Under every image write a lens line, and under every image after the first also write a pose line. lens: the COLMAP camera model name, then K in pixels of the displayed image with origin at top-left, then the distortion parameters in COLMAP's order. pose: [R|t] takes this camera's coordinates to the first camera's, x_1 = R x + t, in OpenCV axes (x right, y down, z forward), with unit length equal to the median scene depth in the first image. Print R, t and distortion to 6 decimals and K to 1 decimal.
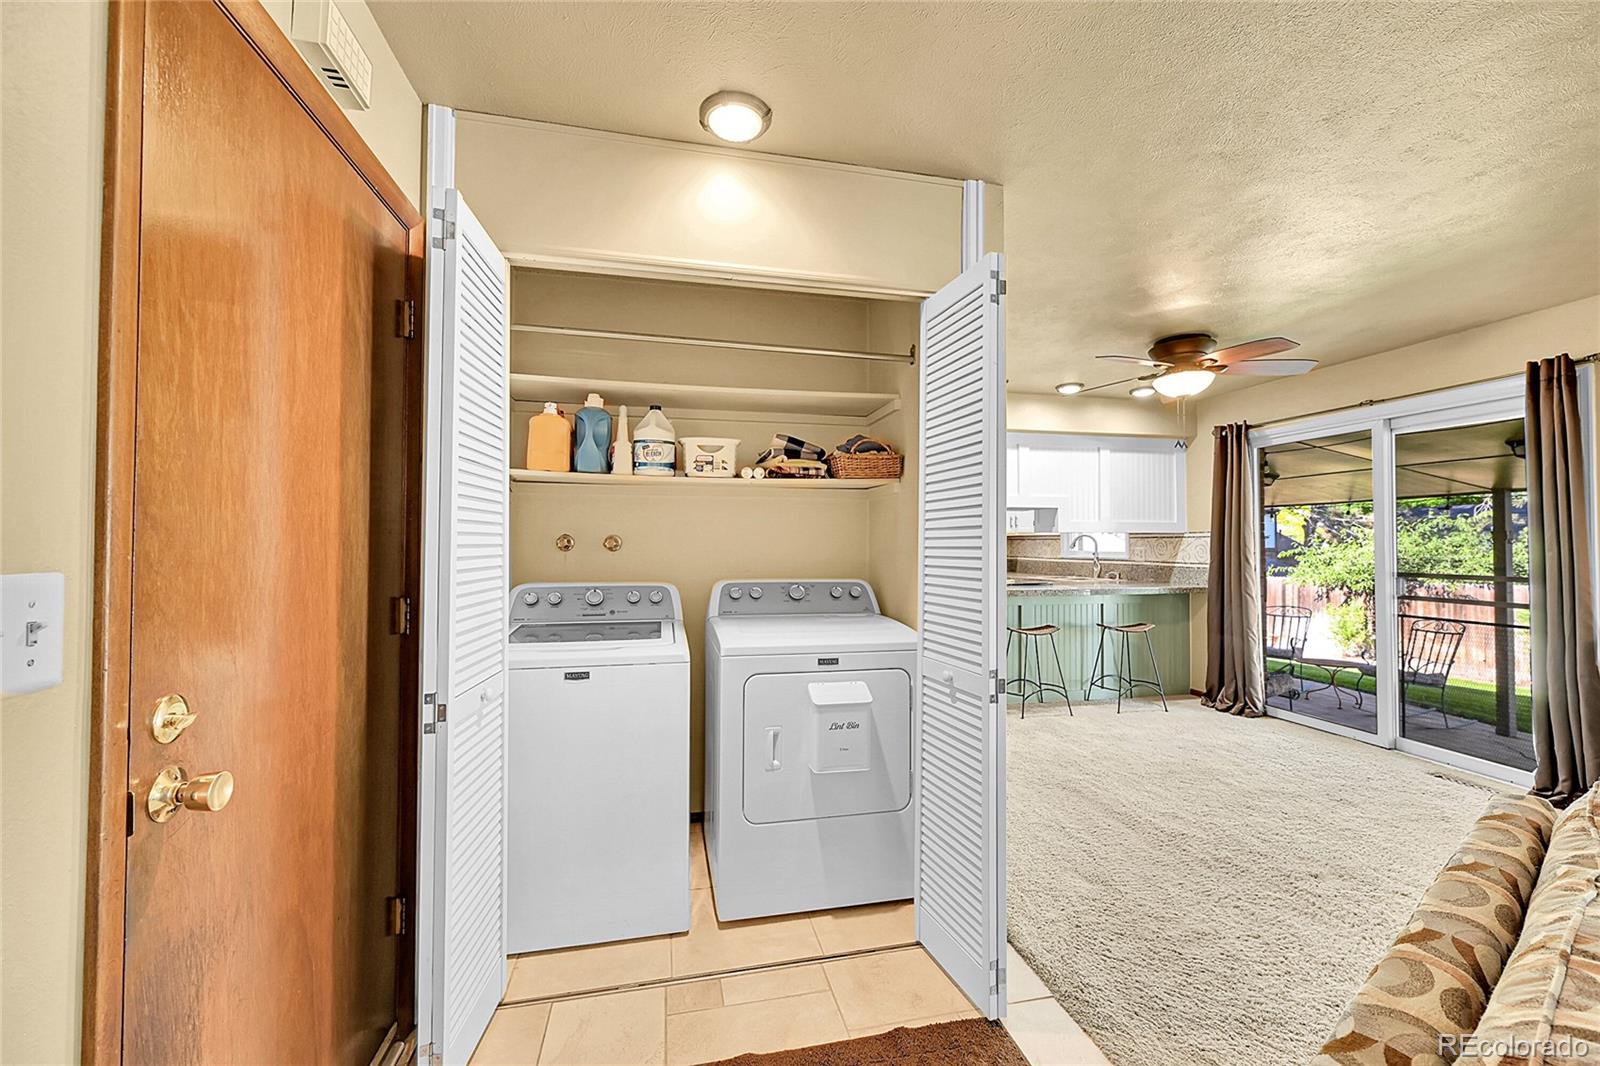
lens RADIAL K [[630.5, 0, 800.0], [0, 630.5, 533.0], [0, 0, 1]] dist [-0.000592, 0.000398]
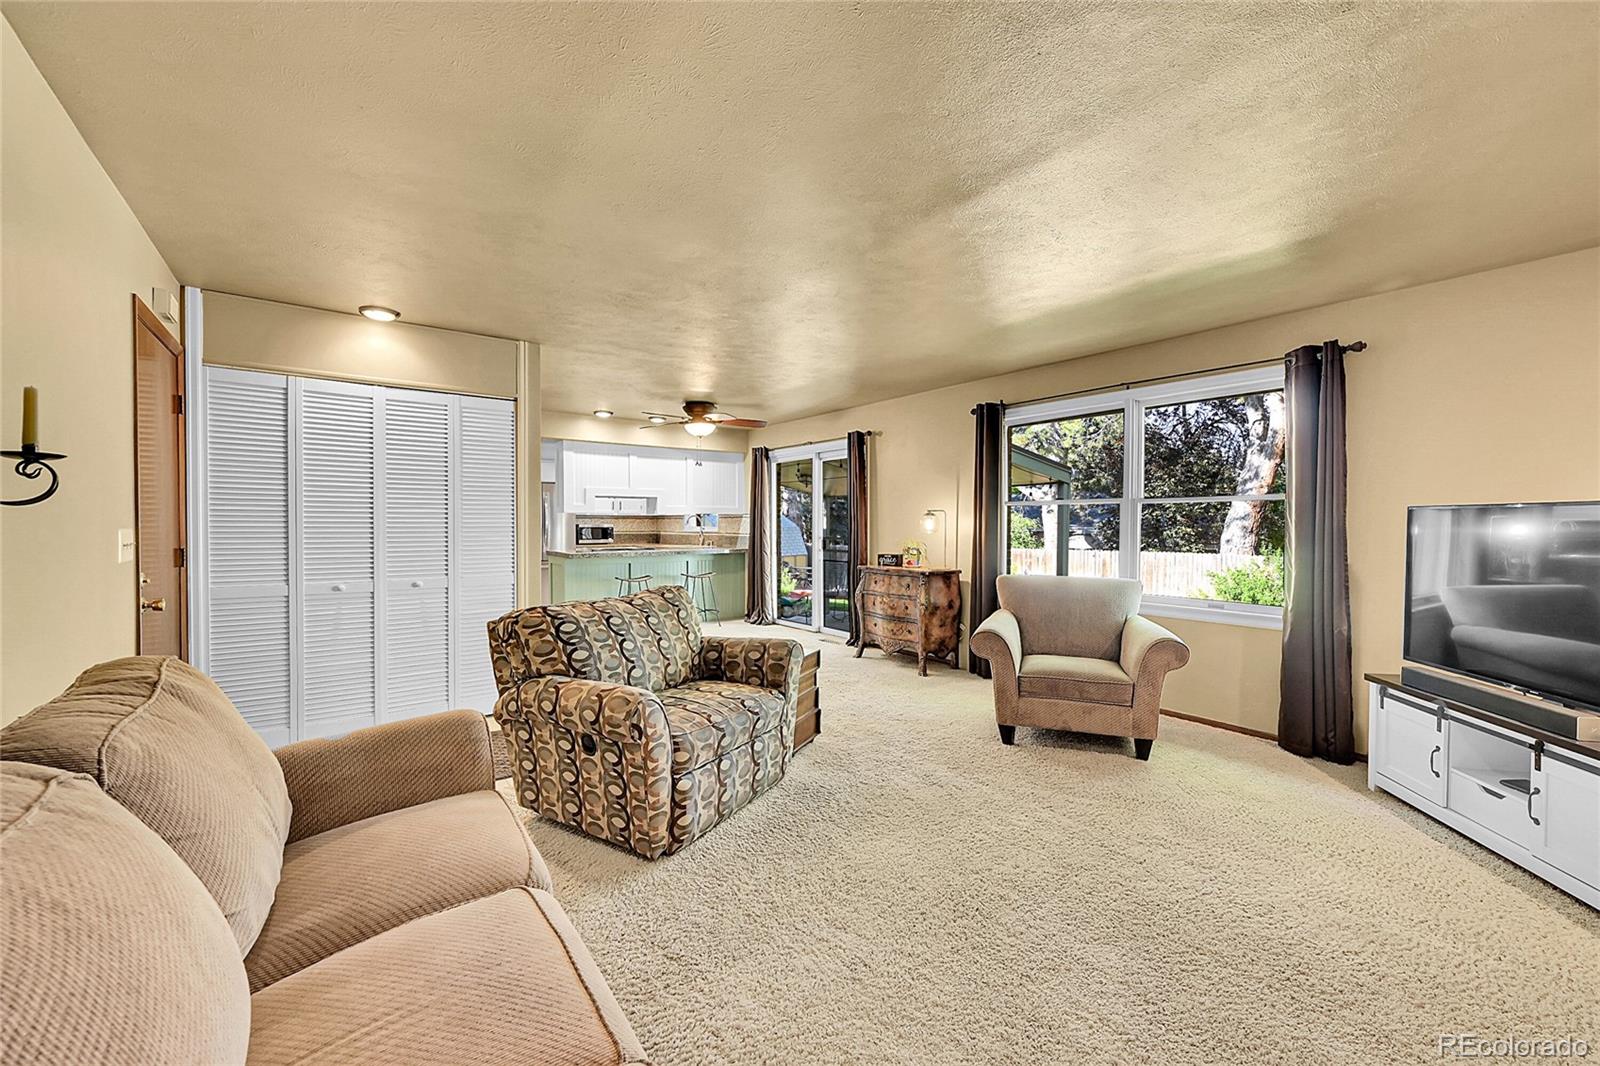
lens RADIAL K [[630.5, 0, 800.0], [0, 630.5, 533.0], [0, 0, 1]] dist [-0.000592, 0.000398]
pose [[0.909211, -0.008499, 0.416250, 0.095477], [-0.005634, 0.999449, 0.032712, -0.006354], [-0.416298, -0.032087, 0.908662, -0.495239]]
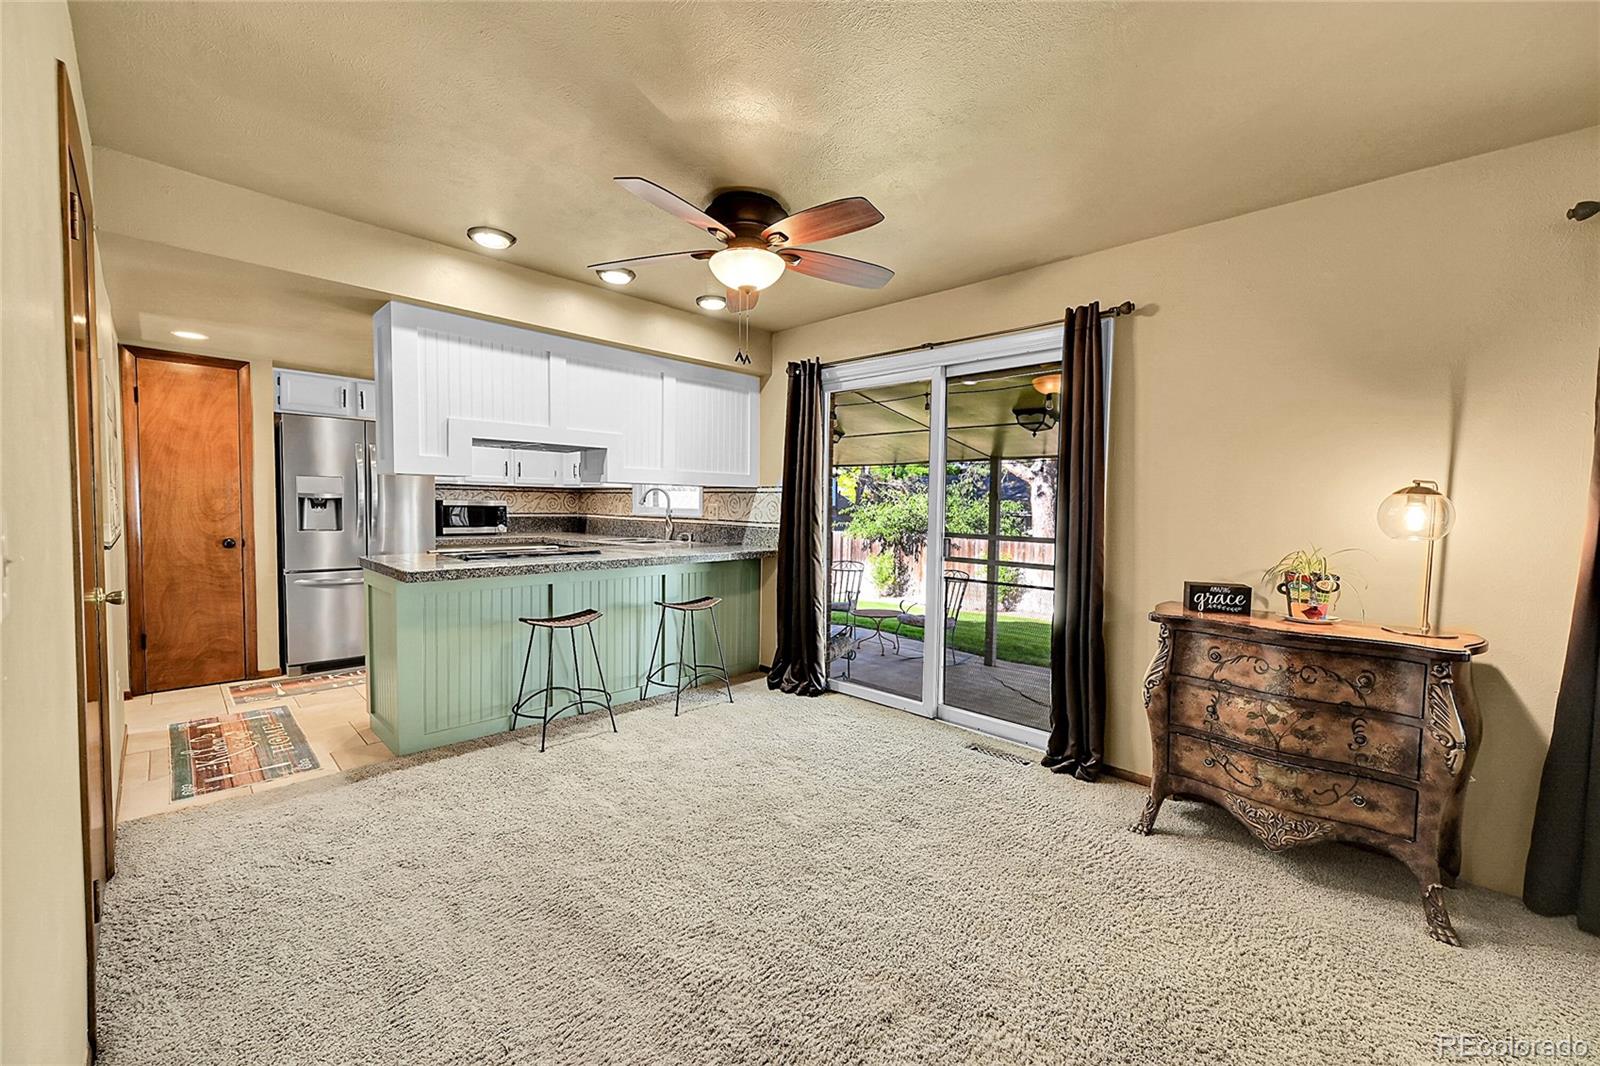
lens RADIAL K [[630.5, 0, 800.0], [0, 630.5, 533.0], [0, 0, 1]] dist [-0.000592, 0.000398]
pose [[0.830822, -0.015193, 0.556331, 0.186406], [-0.023867, 0.997735, 0.062891, 0.006655], [-0.556026, -0.065529, 0.828578, 0.261250]]
